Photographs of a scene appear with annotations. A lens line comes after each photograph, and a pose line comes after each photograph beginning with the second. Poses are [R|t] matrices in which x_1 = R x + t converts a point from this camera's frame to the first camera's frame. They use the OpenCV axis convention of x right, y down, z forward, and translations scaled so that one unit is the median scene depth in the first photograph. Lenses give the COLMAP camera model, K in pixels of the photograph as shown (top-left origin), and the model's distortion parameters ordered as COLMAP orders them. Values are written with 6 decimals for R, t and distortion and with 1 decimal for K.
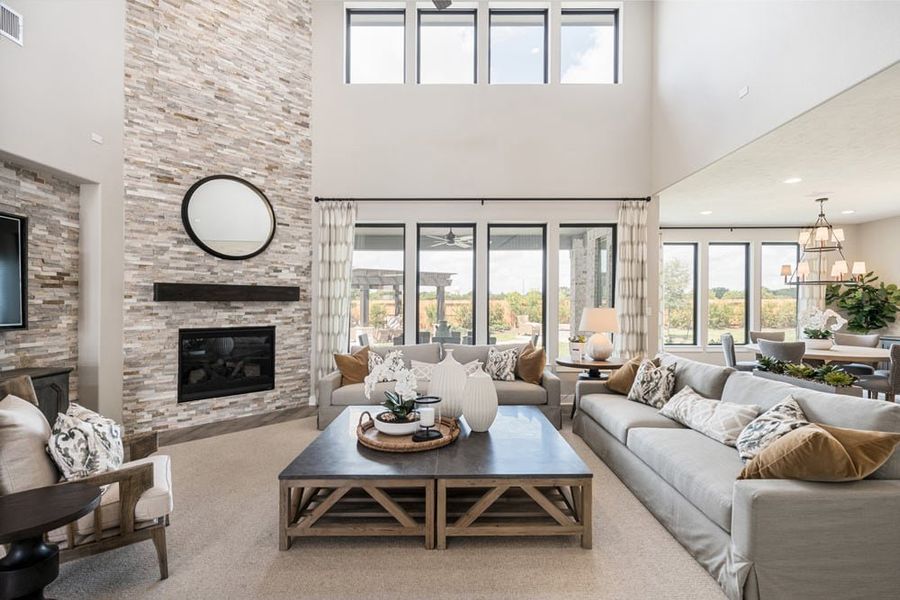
lens RADIAL K [[404.5, 0, 452.2], [0, 404.5, 312.3], [0, 0, 1]] dist [0.001109, -0.000258]
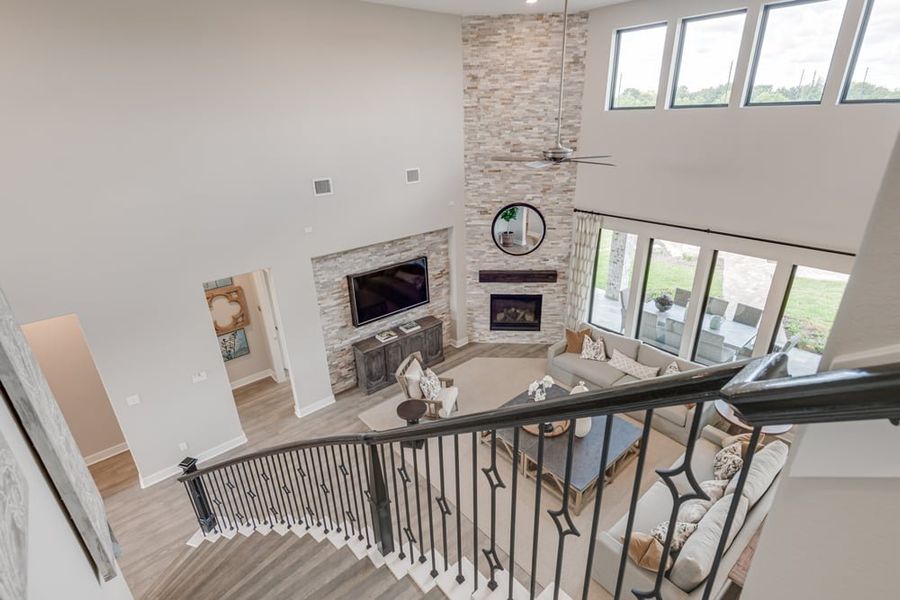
lens RADIAL K [[441.6, 0, 467.8], [0, 441.6, 295.4], [0, 0, 1]] dist [0.000158, -0.000032]
pose [[0.655856, 0.274845, -0.703074, 0.594782], [0.022085, 0.923980, 0.381802, -0.649271], [0.754563, -0.265935, 0.599928, -0.241826]]
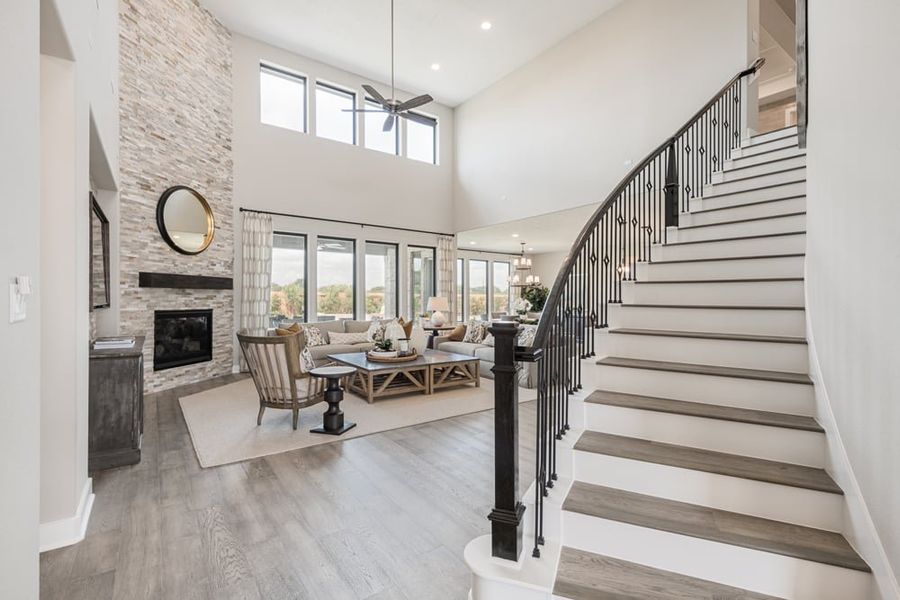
lens RADIAL K [[416.9, 0, 450.0], [0, 416.9, 300.0], [0, 0, 1]] dist [0.001236, 0.000061]
pose [[0.812687, 0.007074, 0.582658, -0.624927], [0.001073, 0.999906, -0.013637, 0.025411], [-0.582700, 0.011708, 0.812603, -0.489399]]
